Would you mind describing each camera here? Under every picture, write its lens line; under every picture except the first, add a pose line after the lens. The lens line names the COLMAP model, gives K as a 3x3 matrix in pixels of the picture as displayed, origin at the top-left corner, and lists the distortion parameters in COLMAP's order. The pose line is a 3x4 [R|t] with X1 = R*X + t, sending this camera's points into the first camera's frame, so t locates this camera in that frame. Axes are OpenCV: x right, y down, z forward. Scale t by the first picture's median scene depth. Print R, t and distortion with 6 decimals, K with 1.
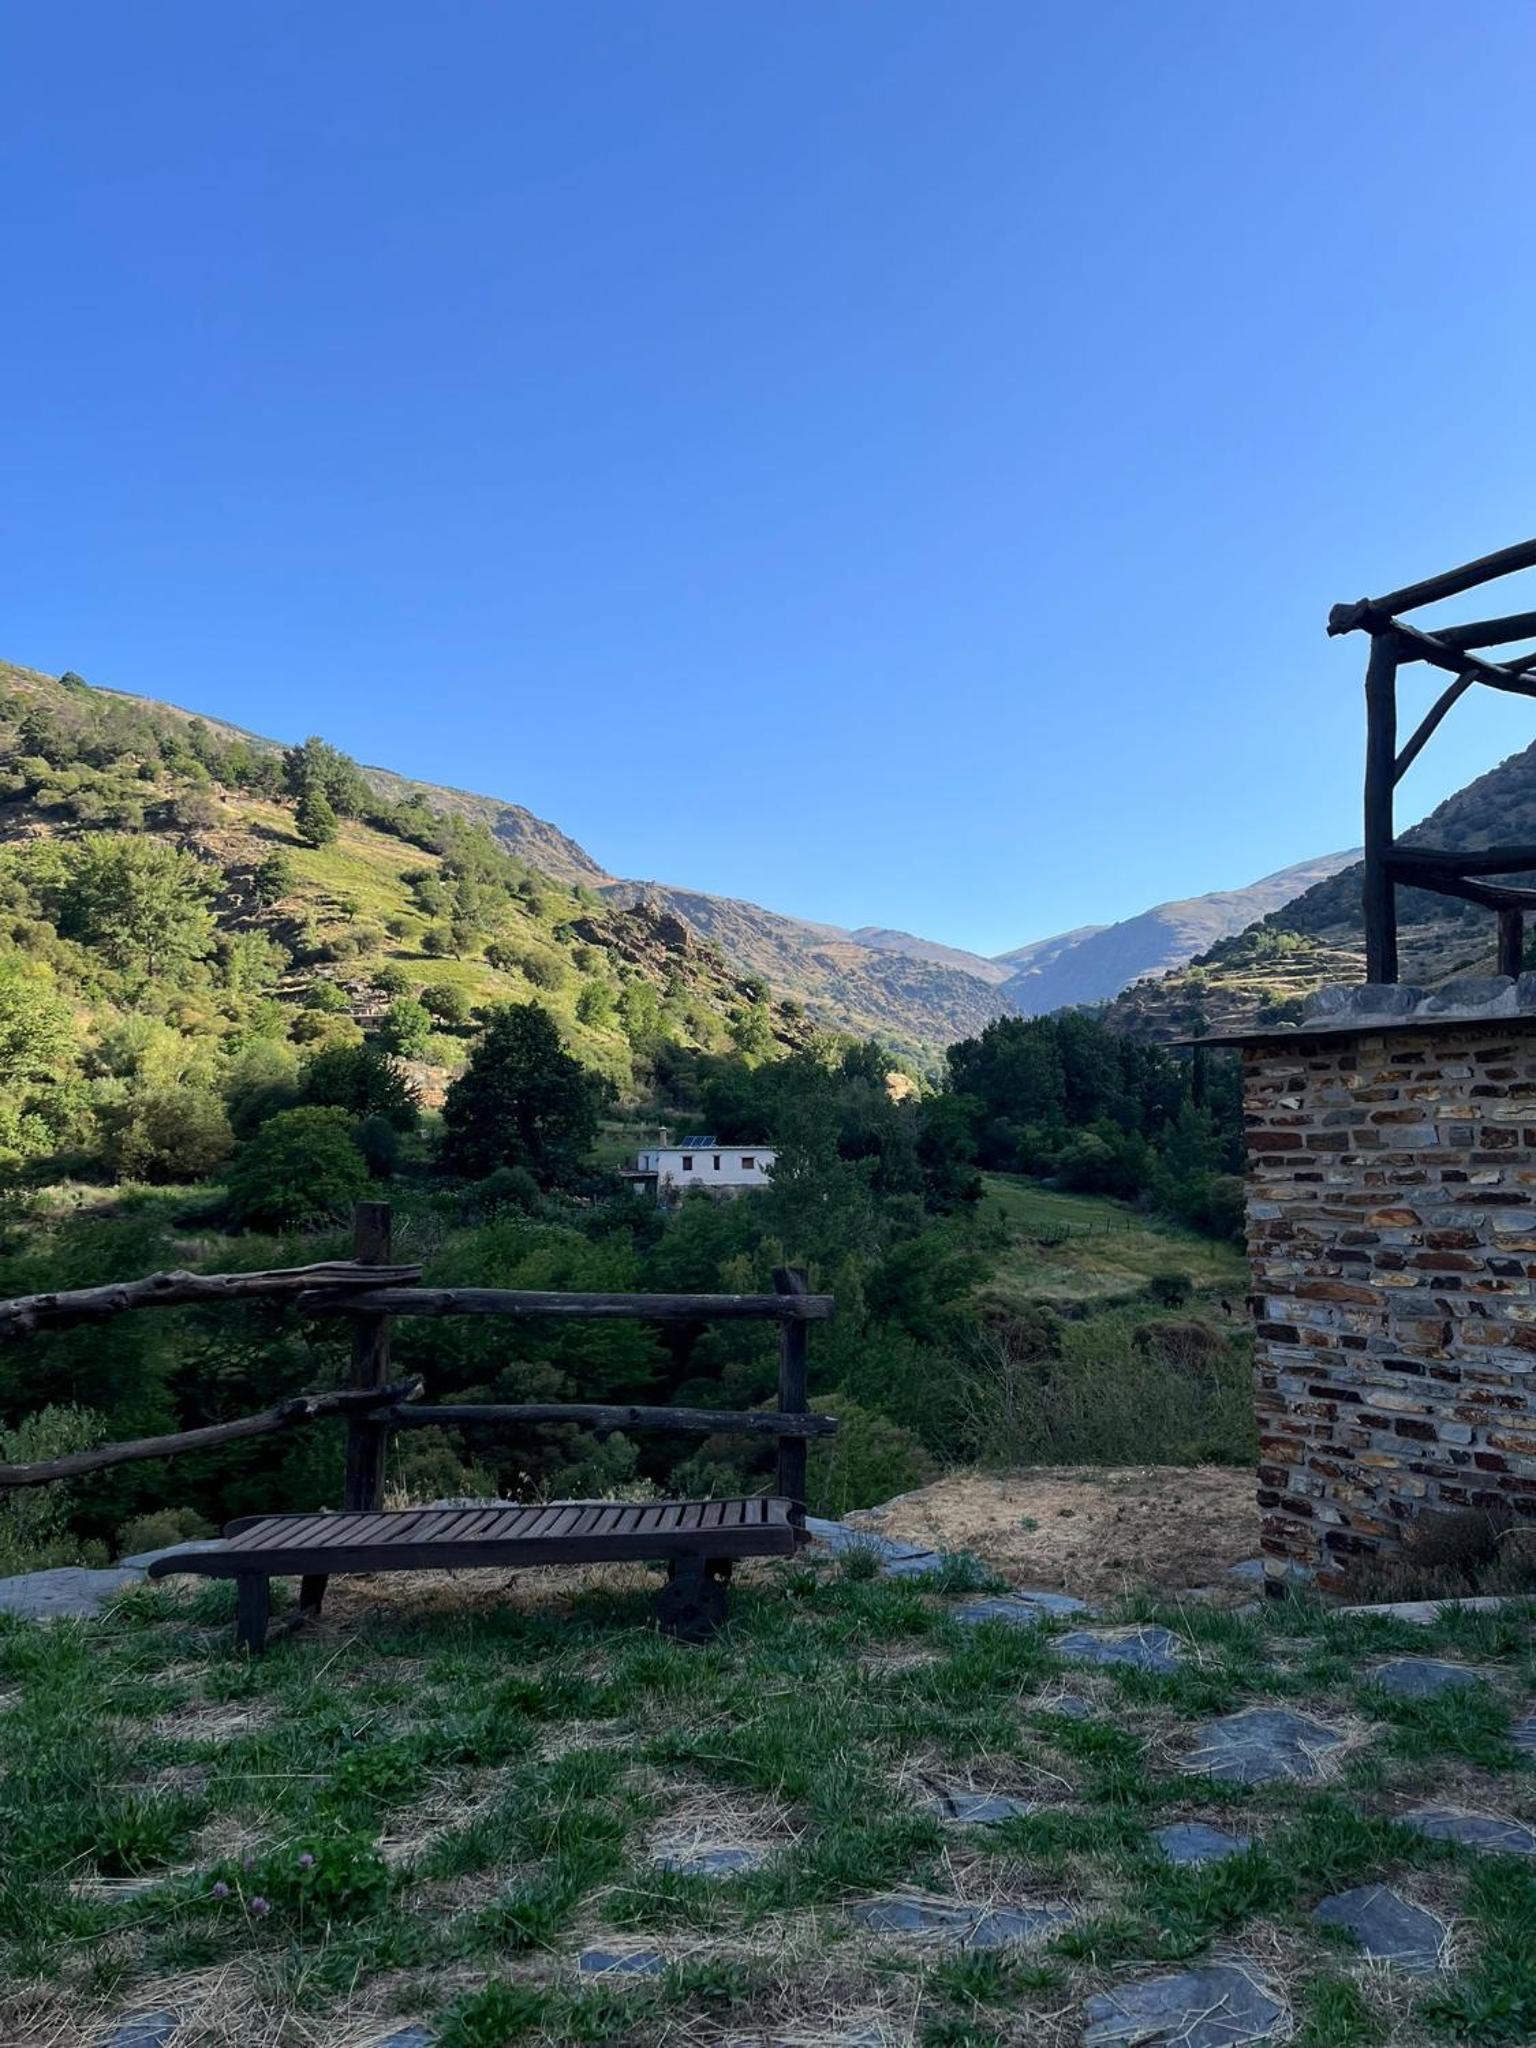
lens RADIAL K [[1545.5, 0, 794.3], [0, 1545.5, 1010.9], [0, 0, 1]] dist [0.062287, -0.082617]
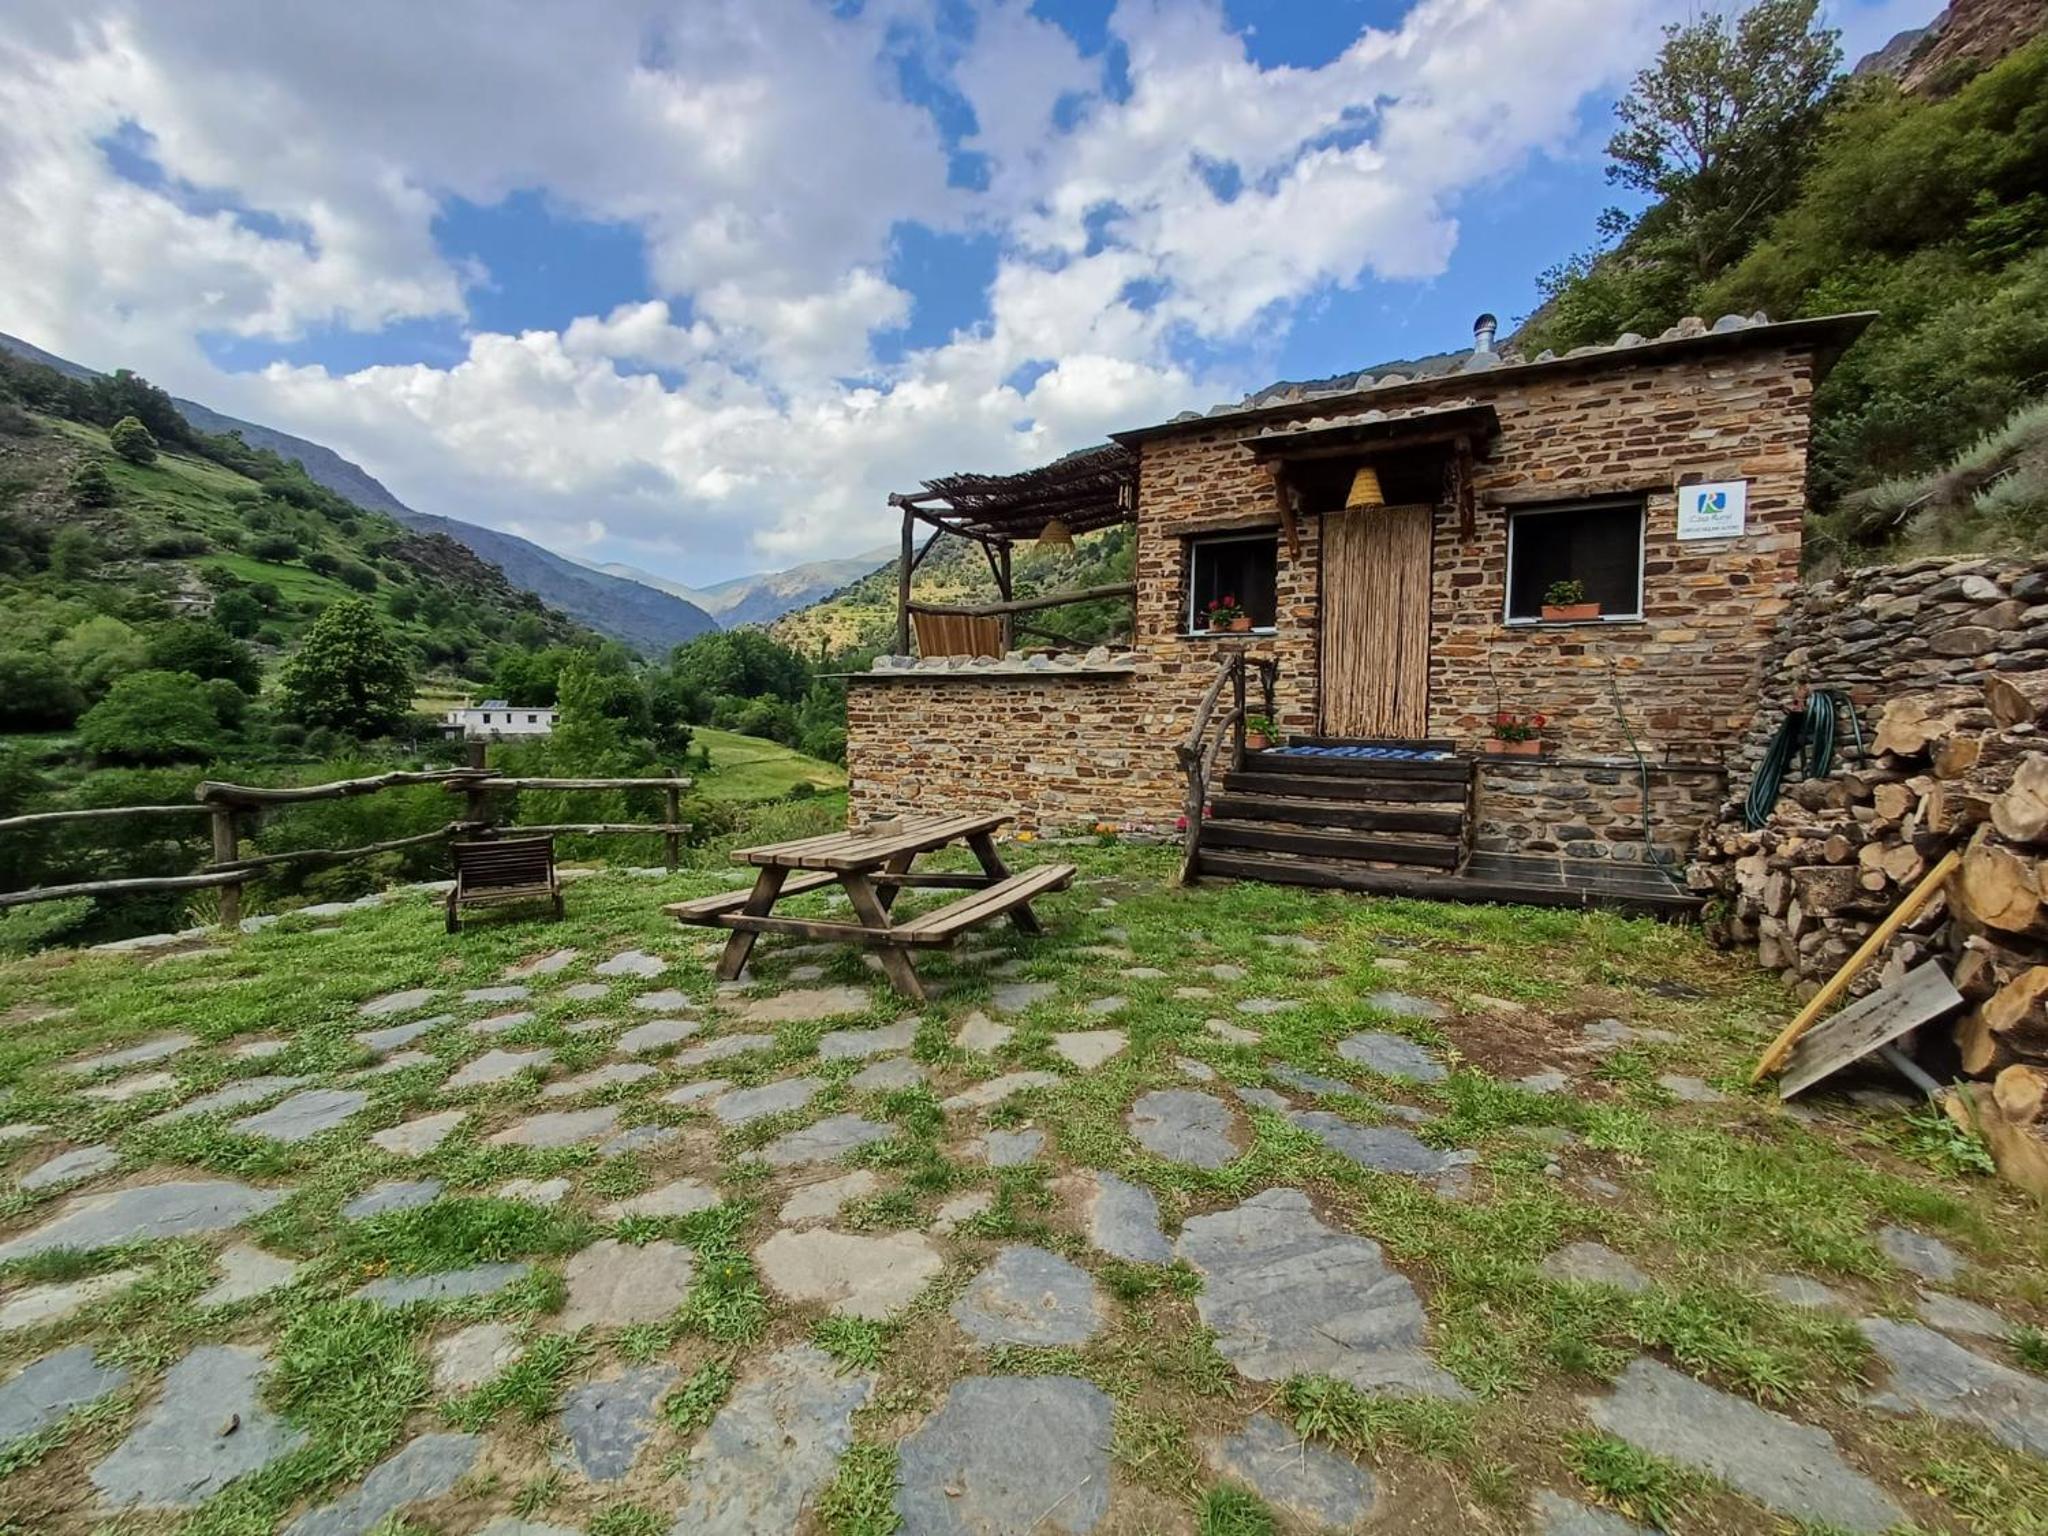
lens RADIAL K [[925.0, 0, 1006.4], [0, 925.0, 769.0], [0, 0, 1]] dist [-0.004147, 0.003947]
pose [[0.900236, -0.011493, 0.435251, -0.113599], [-0.053754, 0.989070, 0.137298, -0.046610], [-0.432071, -0.146997, 0.889779, -0.392192]]
